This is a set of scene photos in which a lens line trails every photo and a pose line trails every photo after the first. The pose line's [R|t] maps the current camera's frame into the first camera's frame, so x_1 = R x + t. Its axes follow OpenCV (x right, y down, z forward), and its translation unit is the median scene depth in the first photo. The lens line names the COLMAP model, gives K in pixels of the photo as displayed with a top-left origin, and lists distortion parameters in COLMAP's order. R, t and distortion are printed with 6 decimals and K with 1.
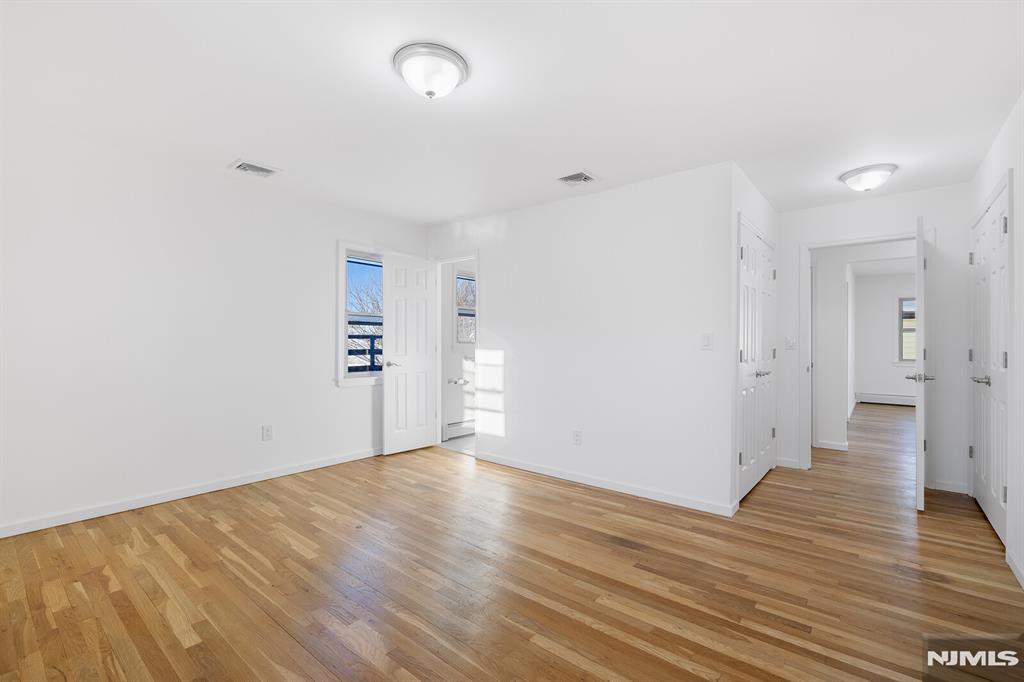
lens RADIAL K [[438.1, 0, 482.6], [0, 438.1, 350.5], [0, 0, 1]] dist [0.002949, -0.000816]
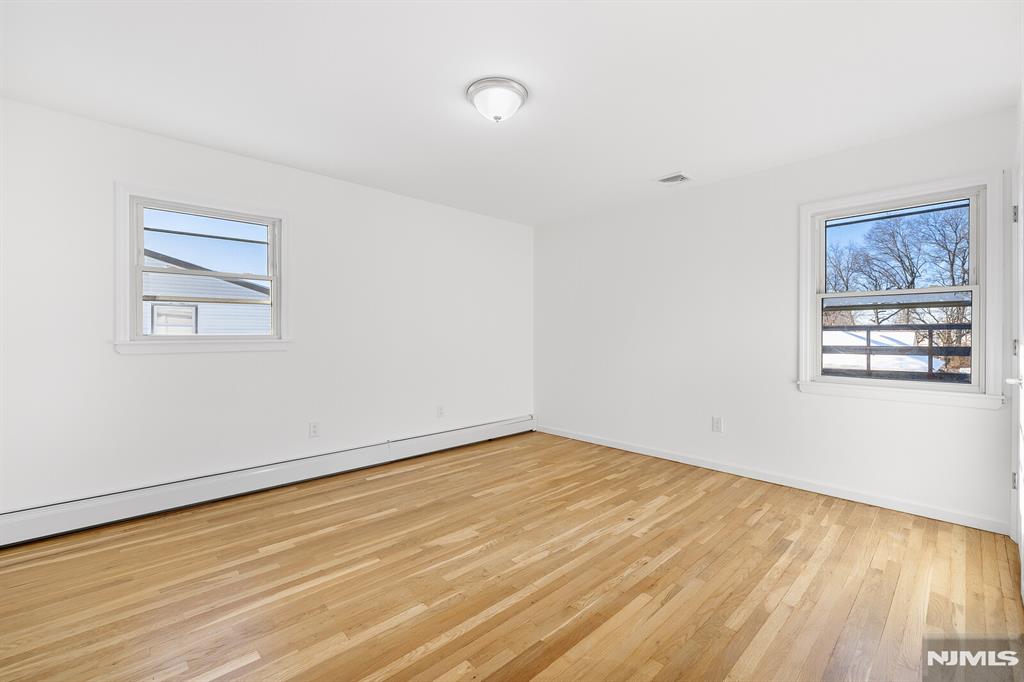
lens RADIAL K [[438.1, 0, 516.2], [0, 438.1, 339.5], [0, 0, 1]] dist [0.002949, -0.000816]
pose [[-0.069496, 0.008084, -0.997549, 0.700053], [-0.019606, 0.999763, 0.009468, -0.012352], [0.997390, 0.020216, -0.069321, 0.764781]]
